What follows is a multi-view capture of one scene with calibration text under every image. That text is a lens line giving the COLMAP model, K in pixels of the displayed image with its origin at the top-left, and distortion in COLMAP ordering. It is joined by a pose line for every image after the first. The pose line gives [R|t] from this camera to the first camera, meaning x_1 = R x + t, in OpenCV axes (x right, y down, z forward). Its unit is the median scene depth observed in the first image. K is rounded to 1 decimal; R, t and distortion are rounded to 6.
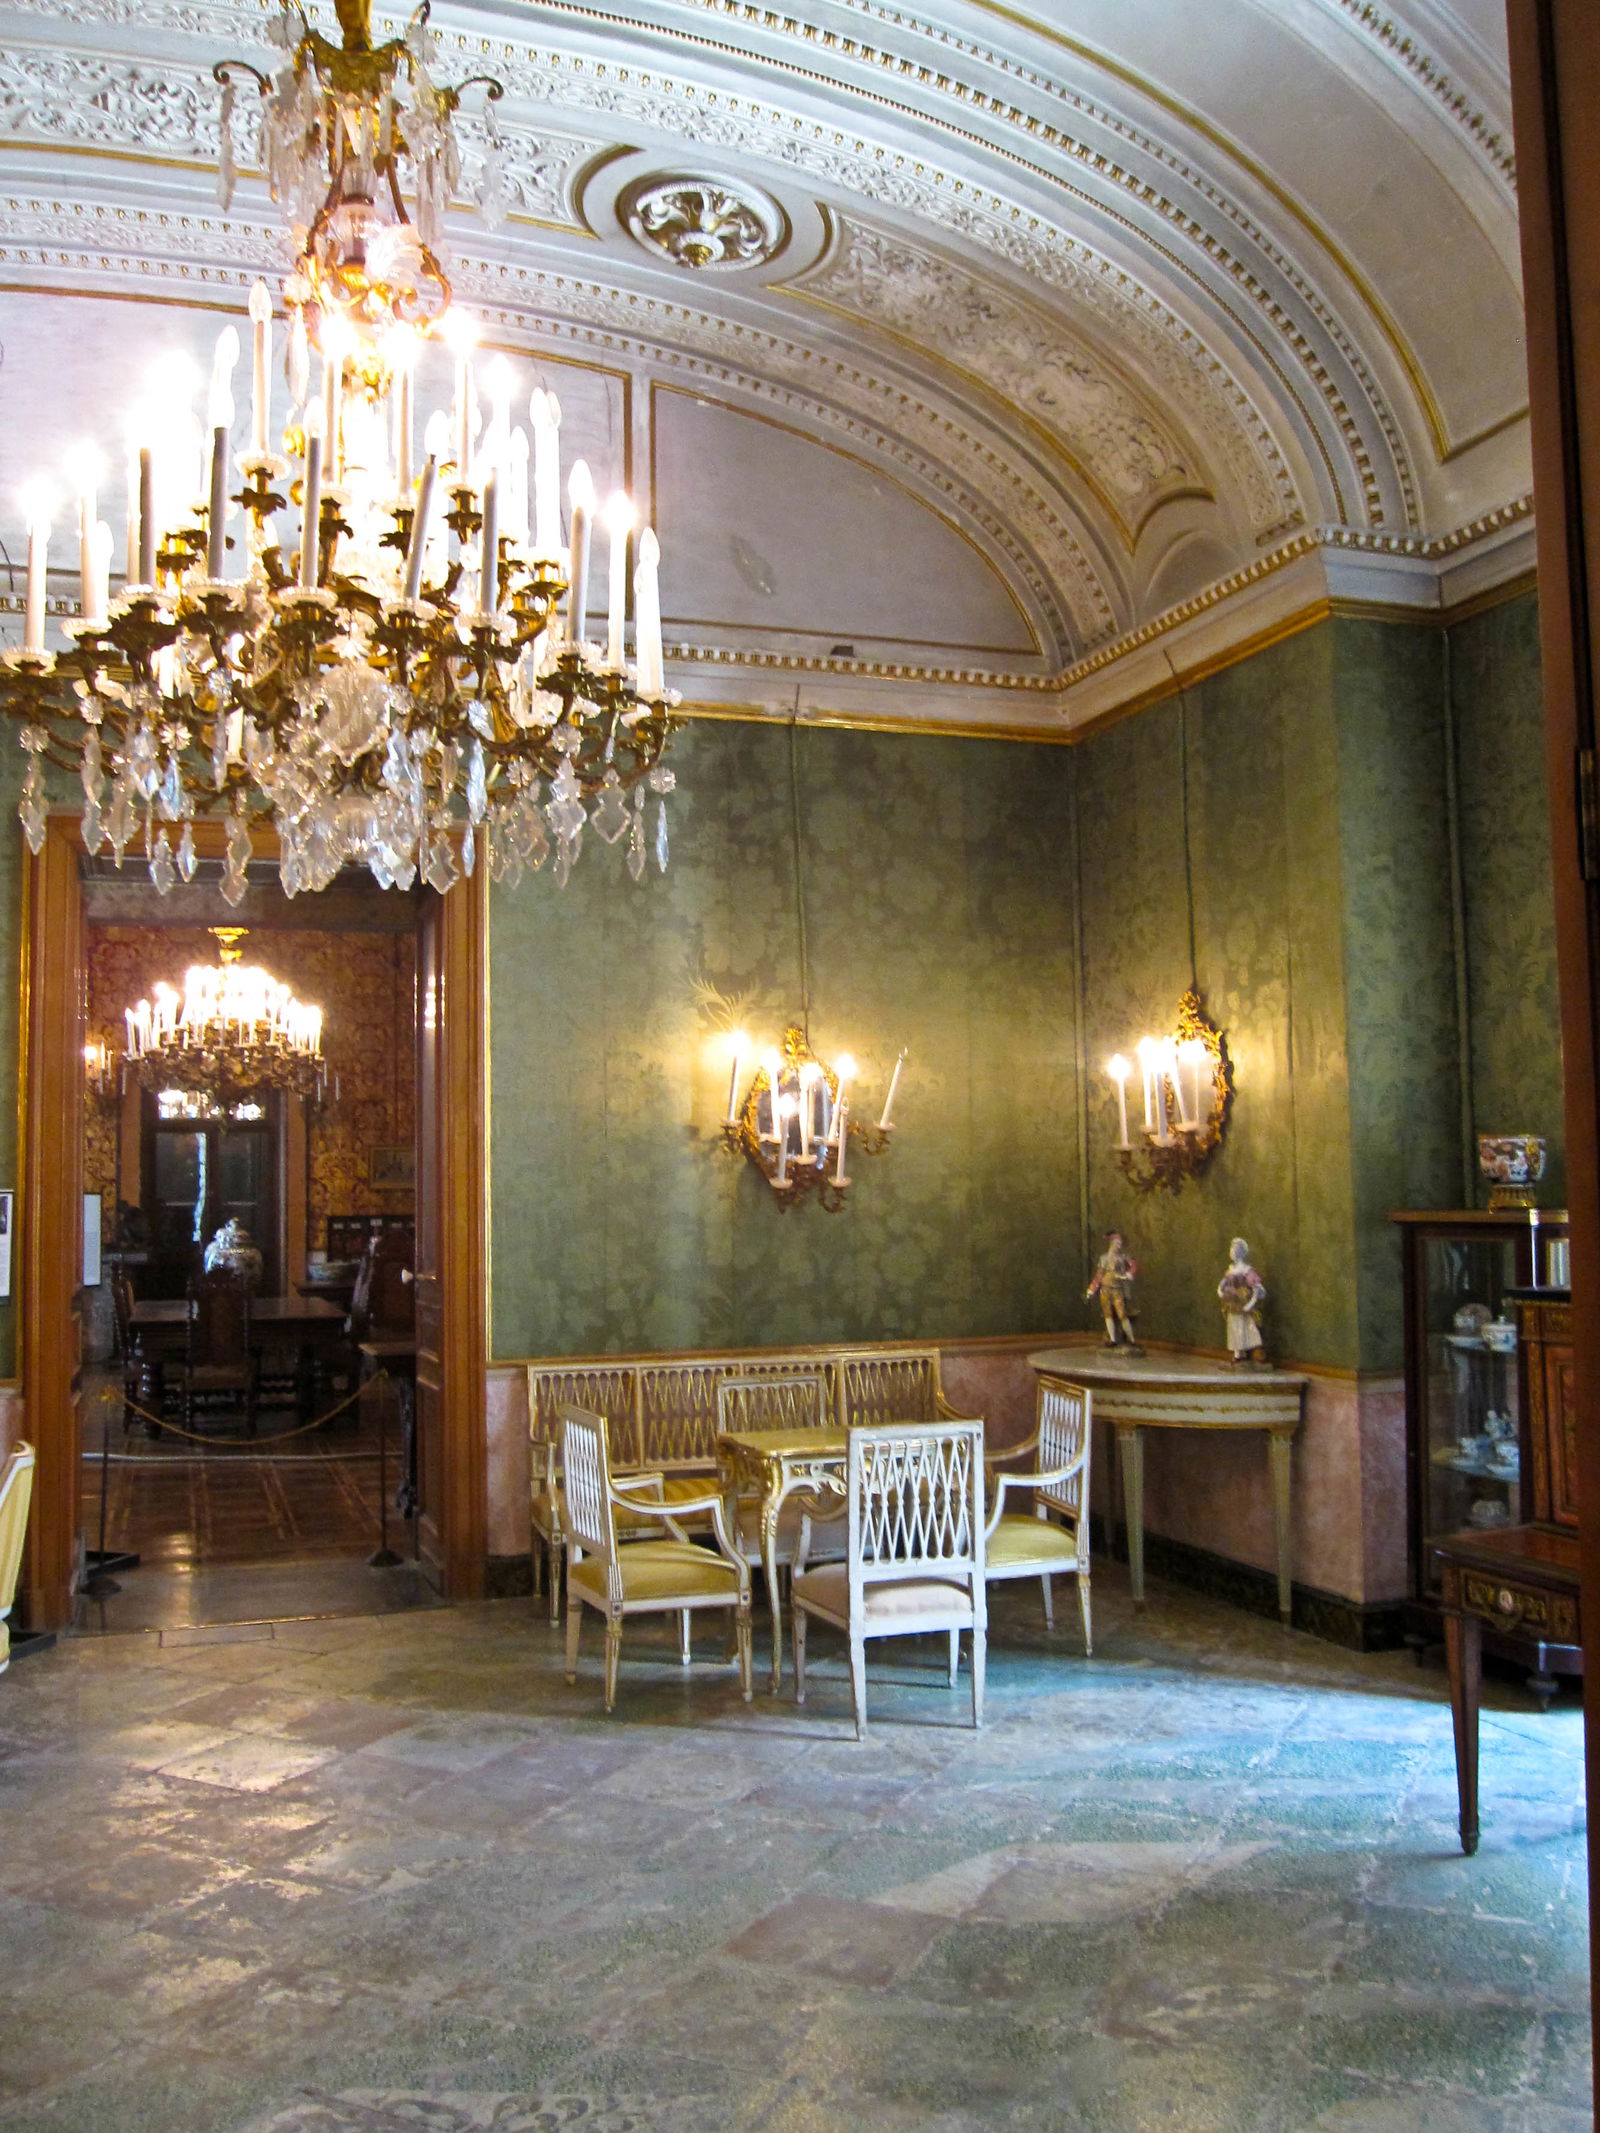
lens RADIAL K [[1902.2, 0, 800.0], [0, 1902.2, 1066.5], [0, 0, 1]] dist [-0.070154, -0.003880]
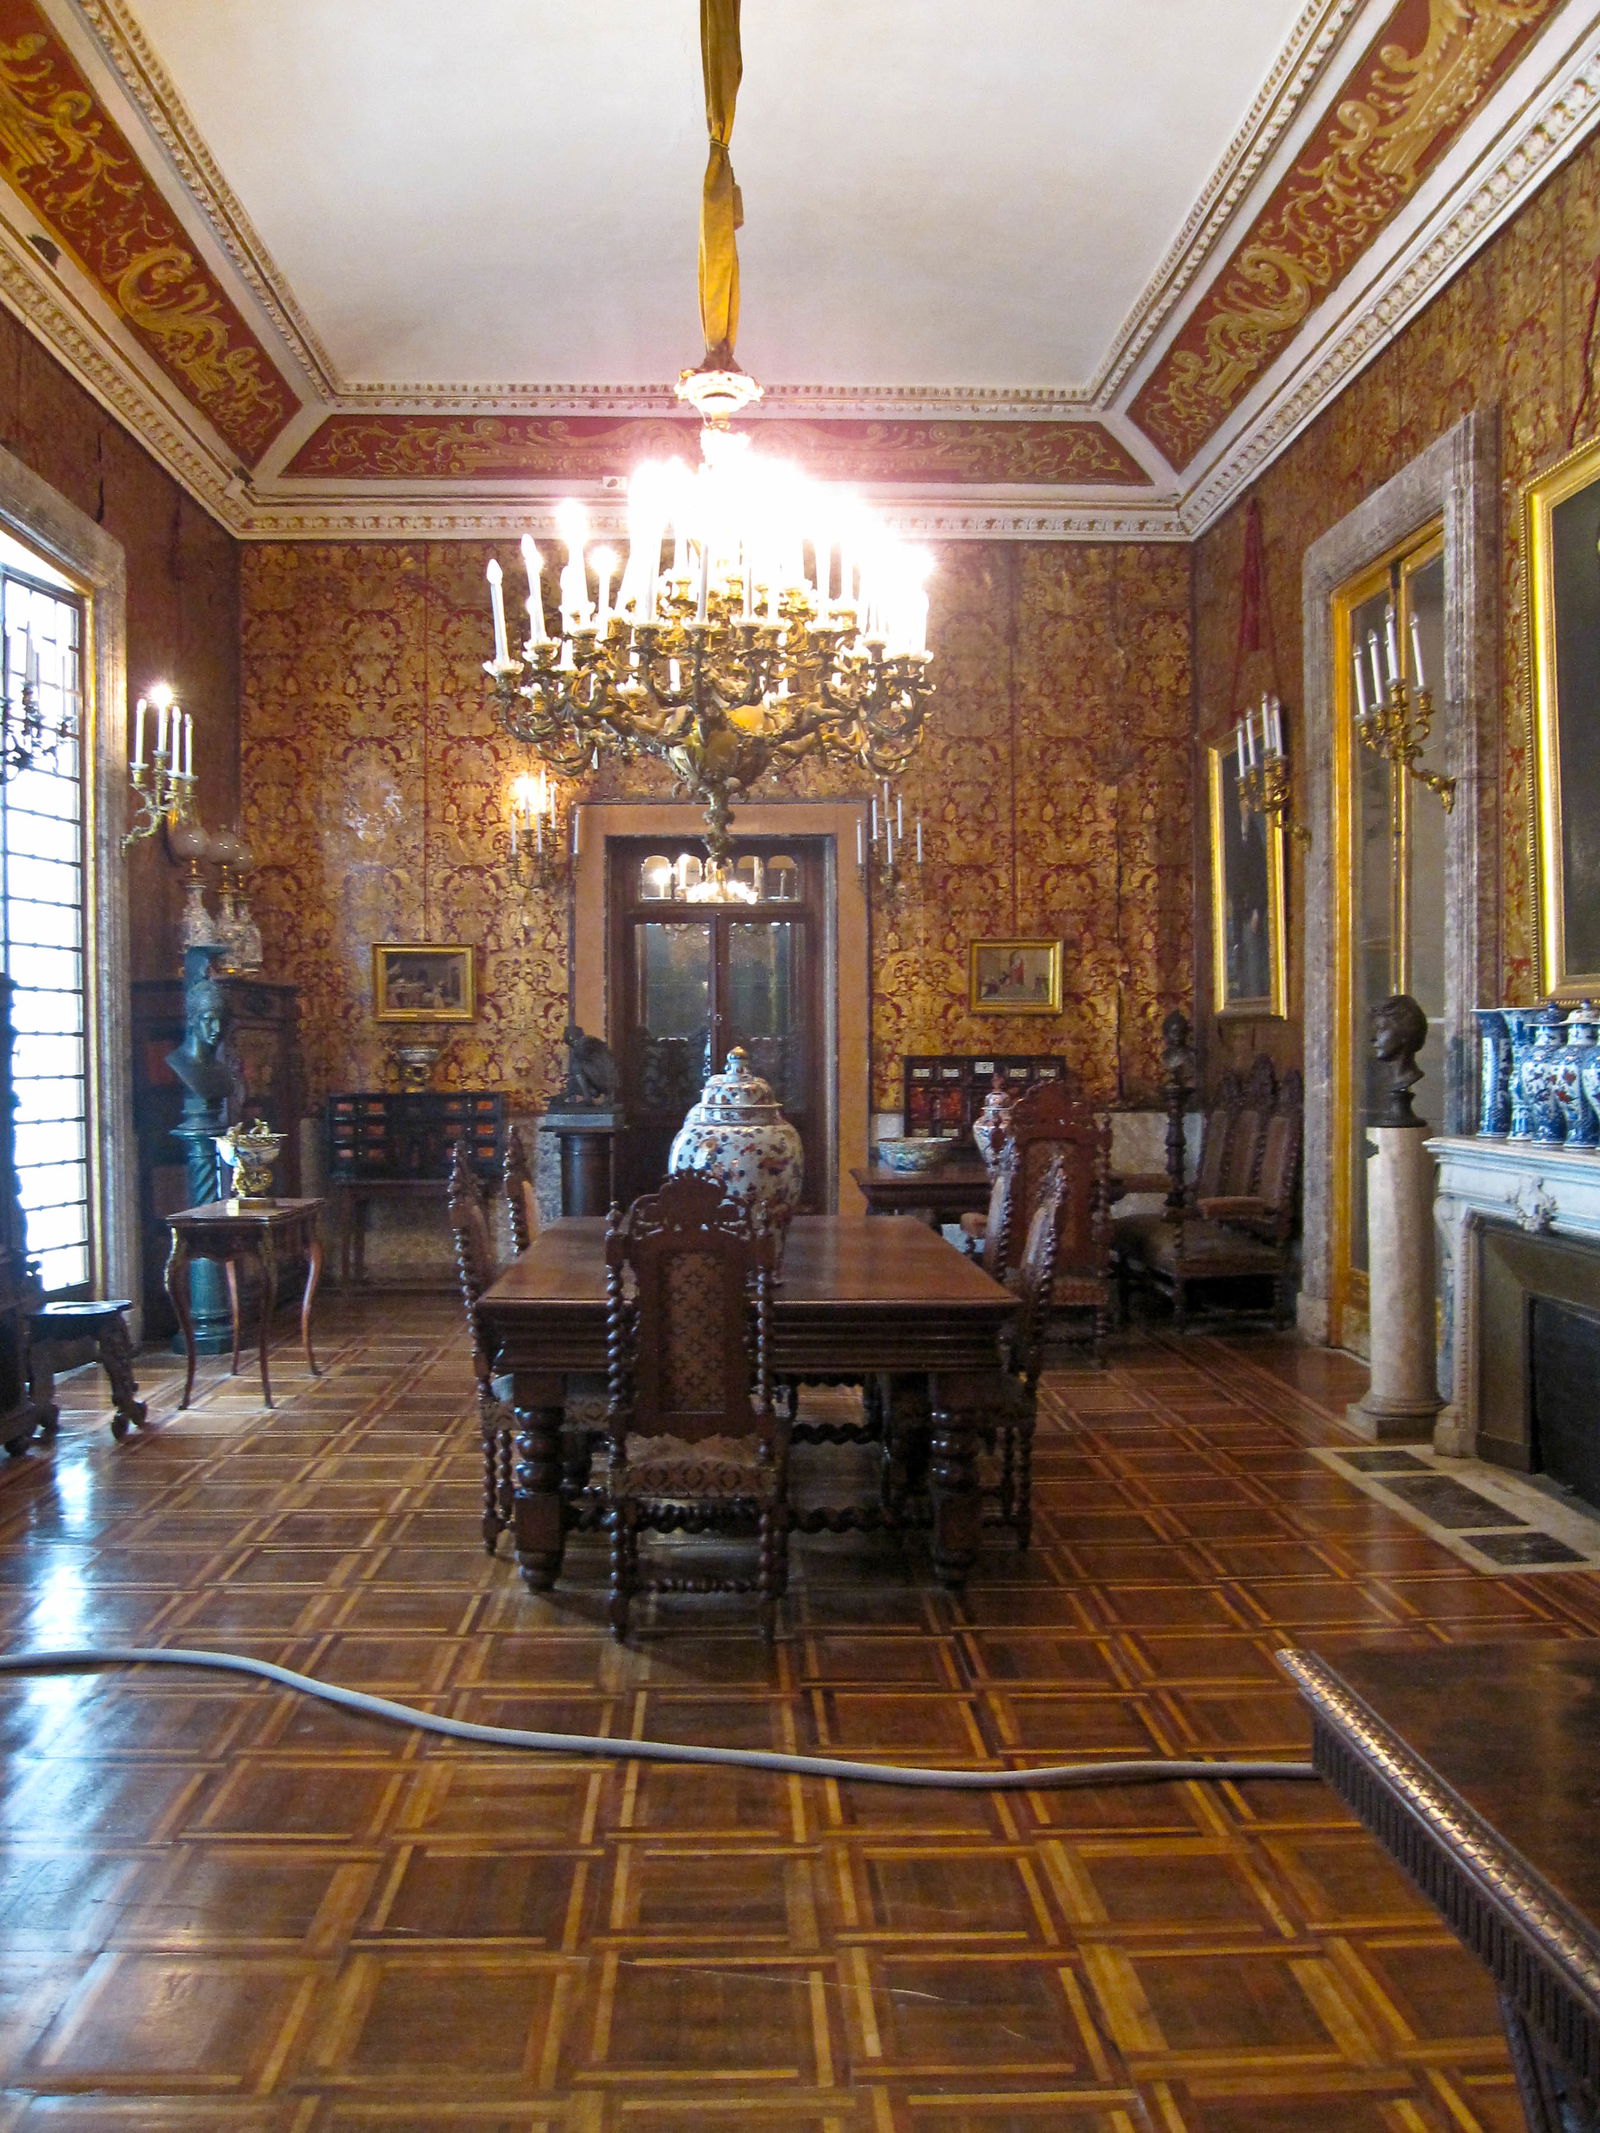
lens RADIAL K [[1902.2, 0, 800.0], [0, 1902.2, 1066.5], [0, 0, 1]] dist [-0.070154, -0.003880]
pose [[0.962669, 0.013390, -0.270351, -0.117704], [0.007745, 0.997004, 0.076958, 0.035466], [0.270571, -0.076179, 0.959681, 0.410490]]
